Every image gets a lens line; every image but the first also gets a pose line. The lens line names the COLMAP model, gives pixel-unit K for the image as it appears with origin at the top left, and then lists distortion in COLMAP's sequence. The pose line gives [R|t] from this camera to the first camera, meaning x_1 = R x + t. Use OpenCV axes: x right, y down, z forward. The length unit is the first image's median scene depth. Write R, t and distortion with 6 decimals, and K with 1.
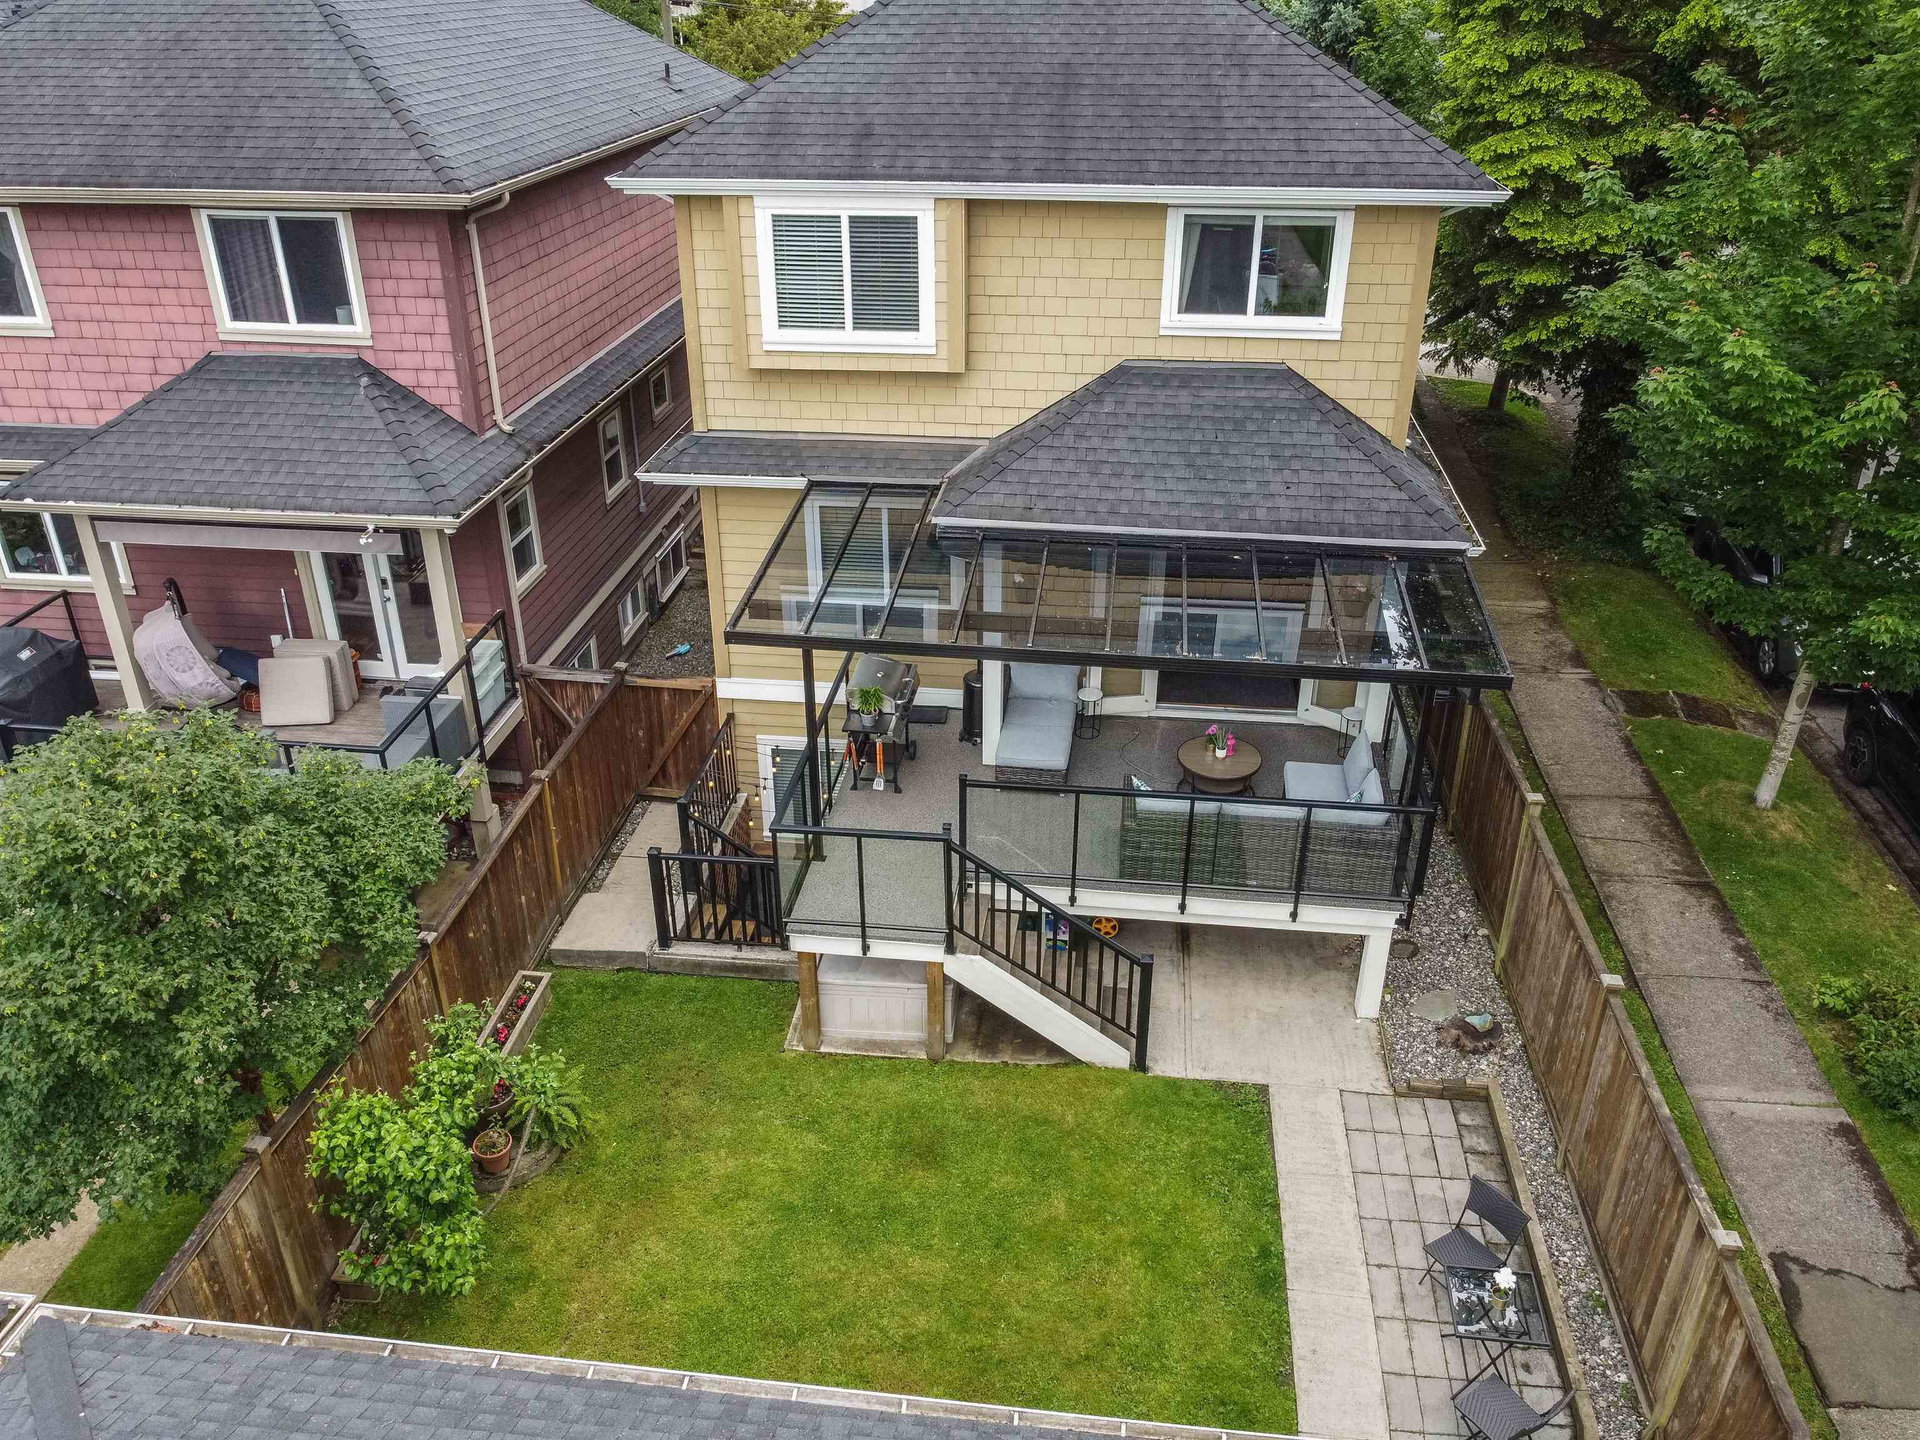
lens RADIAL K [[1450.2, 0, 960.0], [0, 1450.2, 720.0], [0, 0, 1]] dist [0.005221, -0.004648]
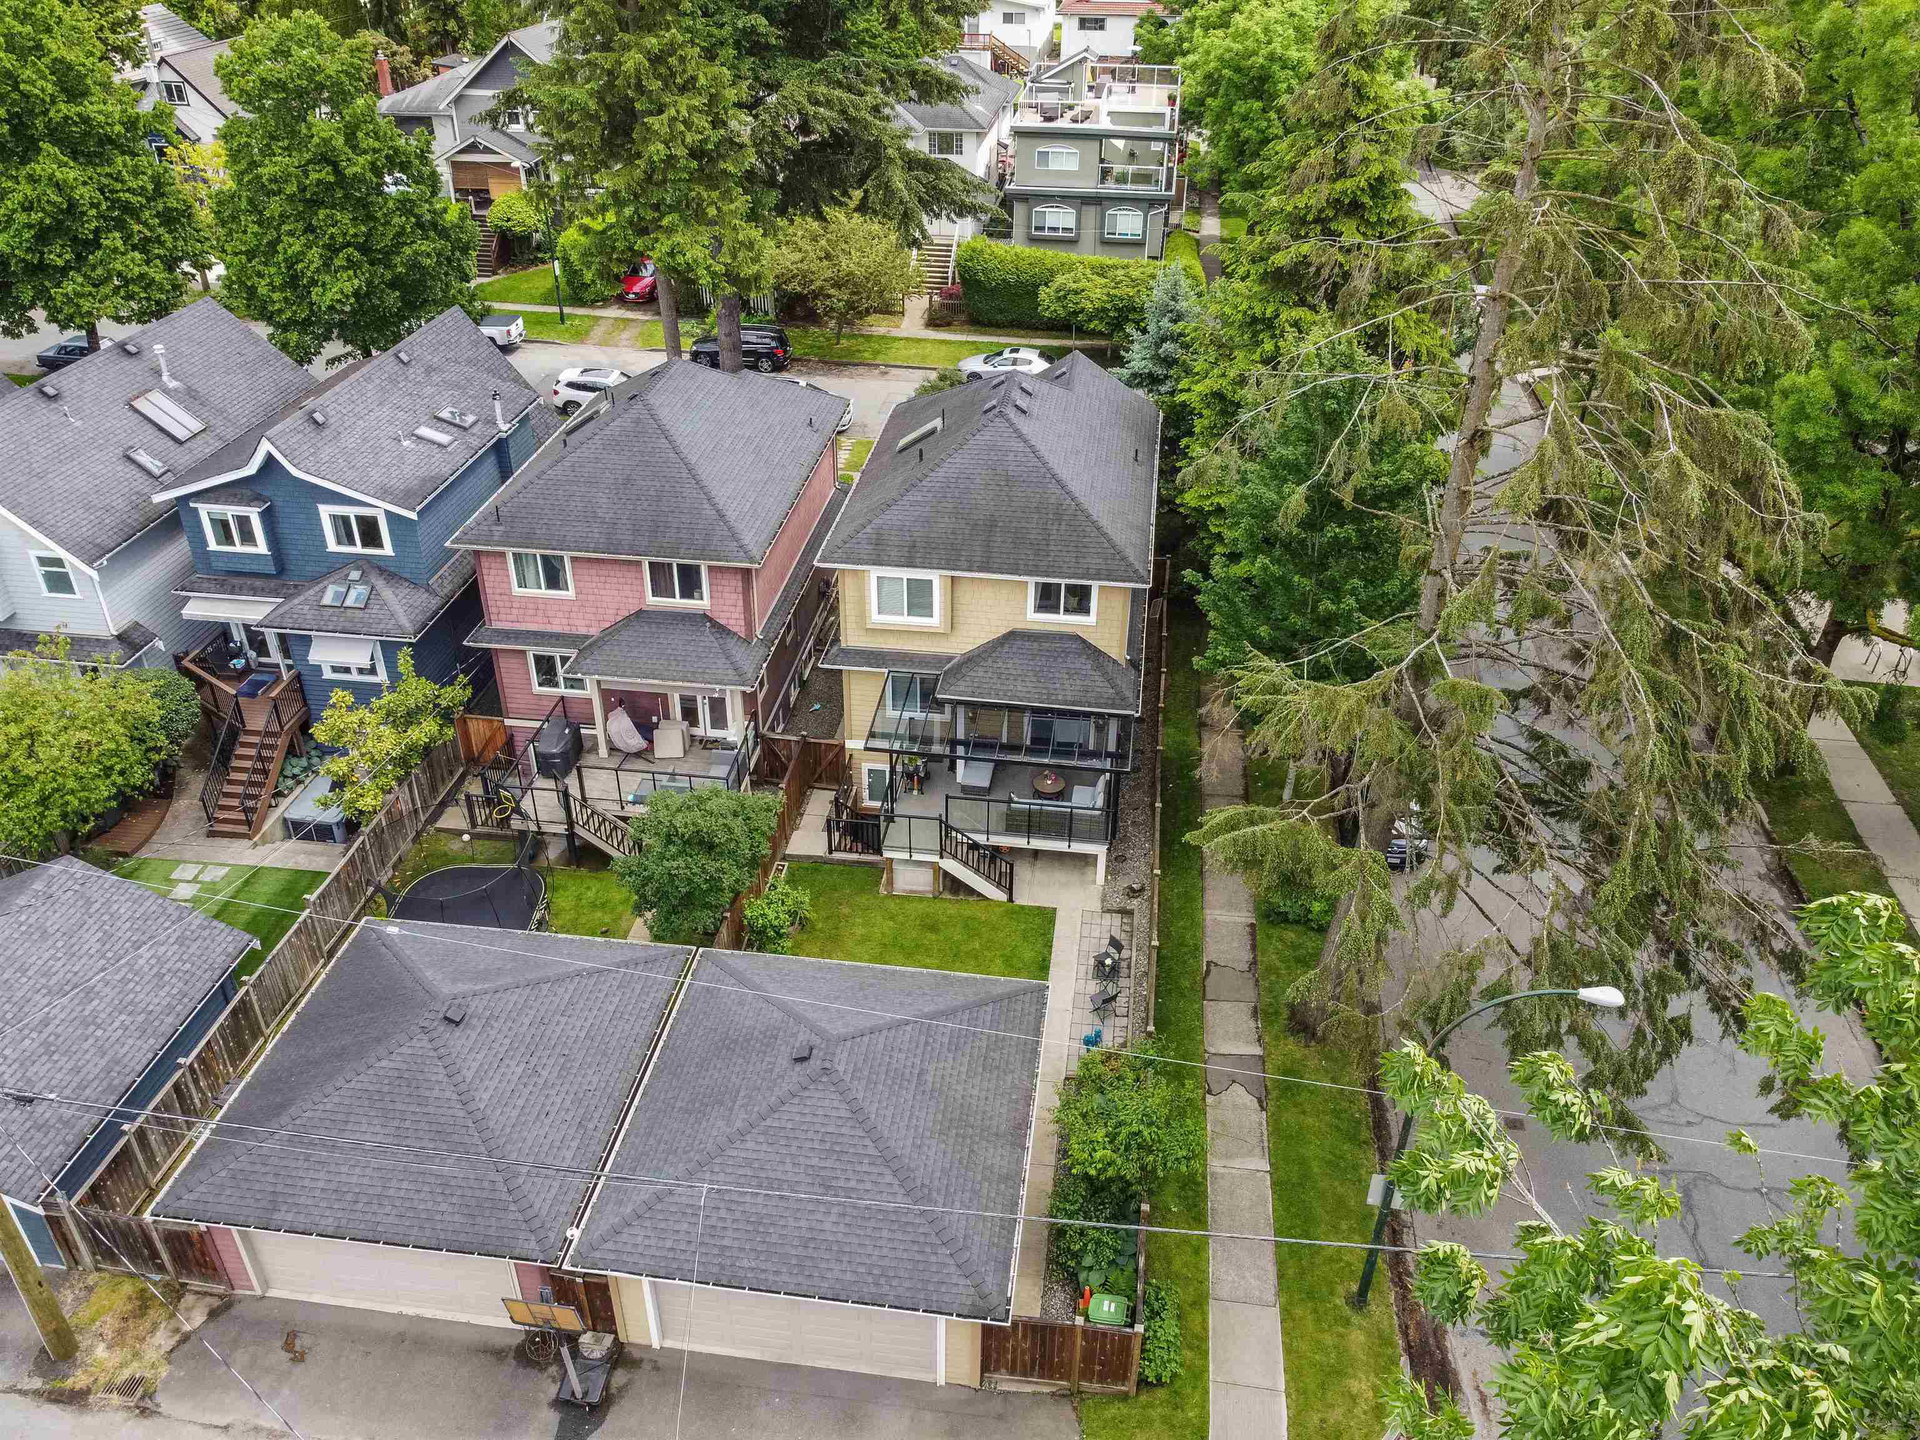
lens RADIAL K [[1450.2, 0, 960.0], [0, 1450.2, 720.0], [0, 0, 1]] dist [0.005221, -0.004648]
pose [[0.999857, 0.014056, -0.009441, 0.046755], [-0.013300, 0.997031, 0.075850, -0.284441], [0.010479, -0.075714, 0.997075, -1.577830]]
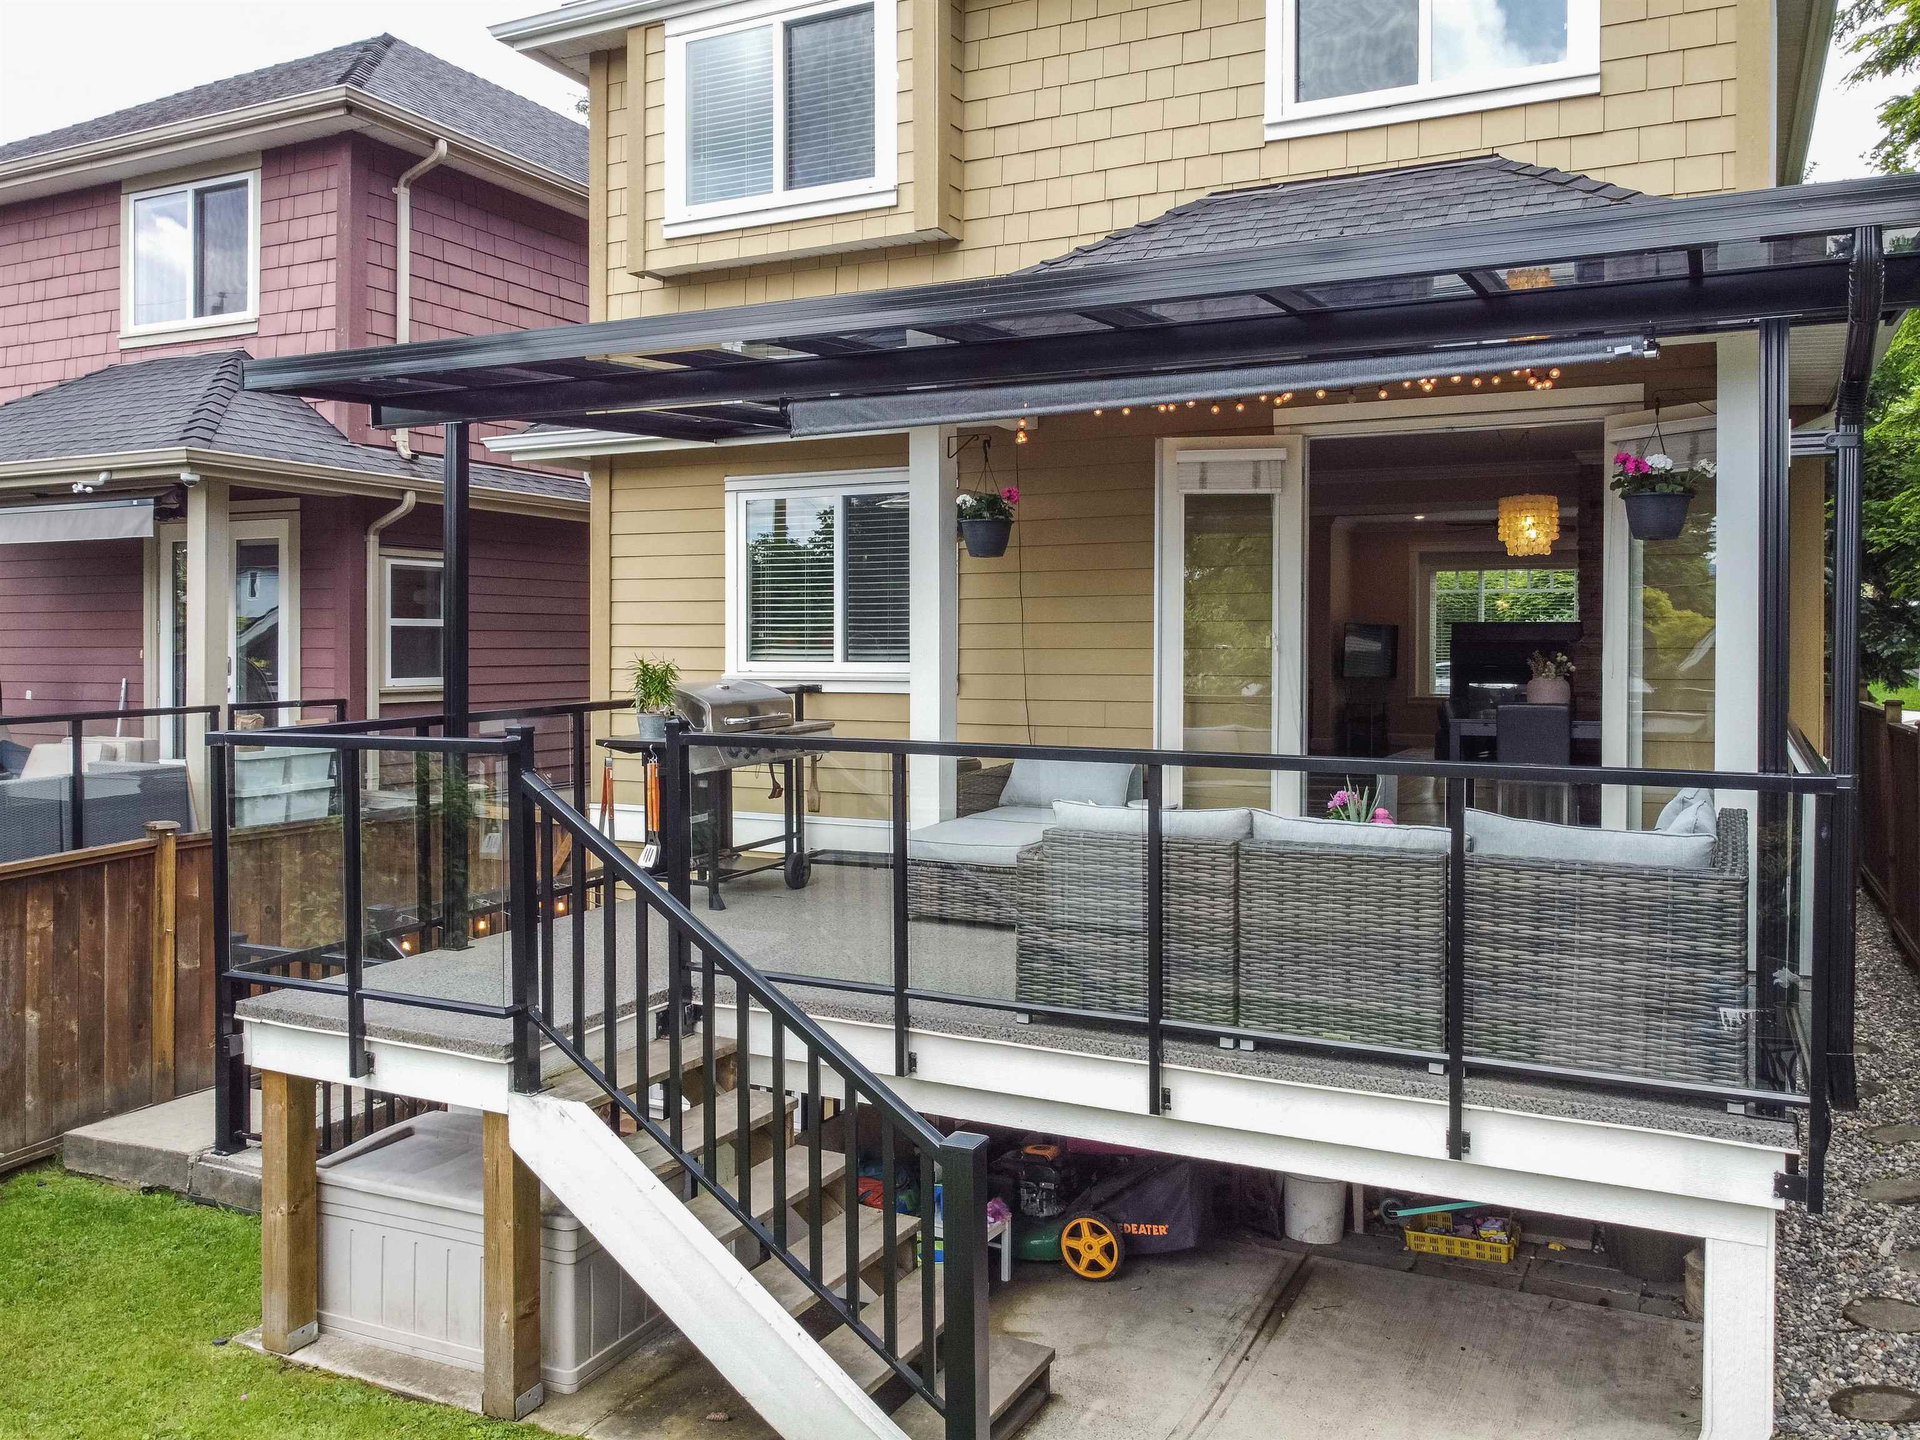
lens RADIAL K [[1484.4, 0, 964.6], [0, 1484.4, 680.7], [0, 0, 1]] dist [-0.026656, 0.001266]
pose [[0.942970, 0.002480, -0.332870, 0.222465], [-0.153955, 0.889846, -0.429503, 0.196297], [0.295137, 0.456255, 0.839479, 0.574103]]
